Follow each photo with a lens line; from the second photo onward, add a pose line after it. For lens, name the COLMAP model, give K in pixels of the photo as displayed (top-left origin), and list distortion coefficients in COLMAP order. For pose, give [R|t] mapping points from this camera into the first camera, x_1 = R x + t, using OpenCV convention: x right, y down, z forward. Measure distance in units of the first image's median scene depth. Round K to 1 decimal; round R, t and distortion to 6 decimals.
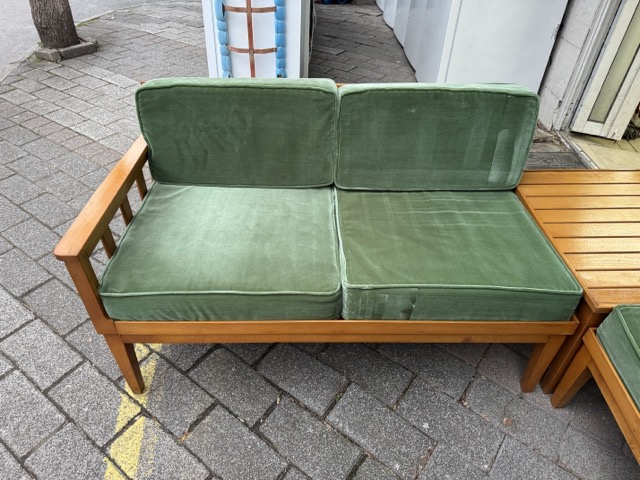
lens RADIAL K [[442.8, 0, 312.1], [0, 442.8, 234.5], [0, 0, 1]] dist [0.002684, -0.004280]
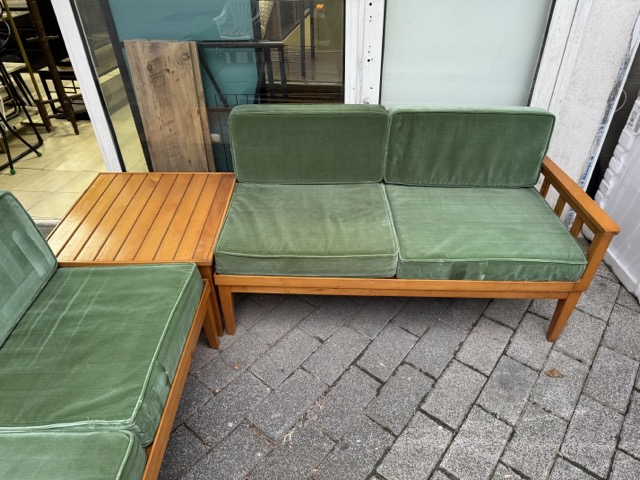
lens RADIAL K [[448.5, 0, 320.0], [0, 448.5, 240.0], [0, 0, 1]] dist [0.058763, -0.105614]
pose [[0.027214, -0.616743, 0.786694, -0.366181], [0.647307, 0.610575, 0.456280, -0.253217], [-0.761743, 0.496816, 0.415839, 0.071598]]
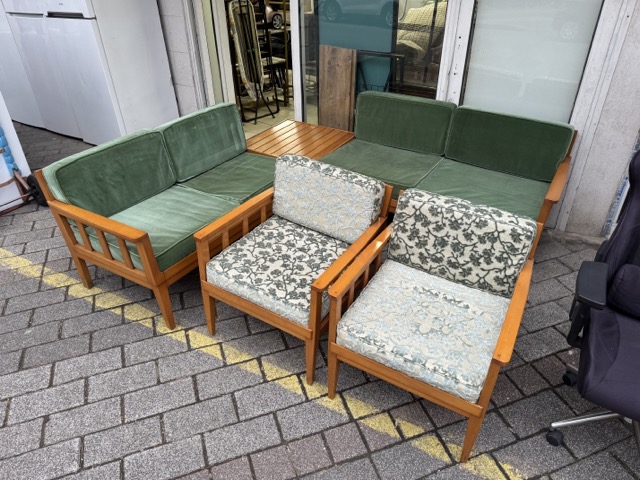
lens RADIAL K [[448.5, 0, 320.0], [0, 448.5, 240.0], [0, 0, 1]] dist [0.058763, -0.105614]
pose [[0.547630, -0.471796, 0.691021, -1.091458], [0.547868, 0.826396, 0.130042, 0.171781], [-0.632410, 0.307373, 0.711041, -0.608474]]
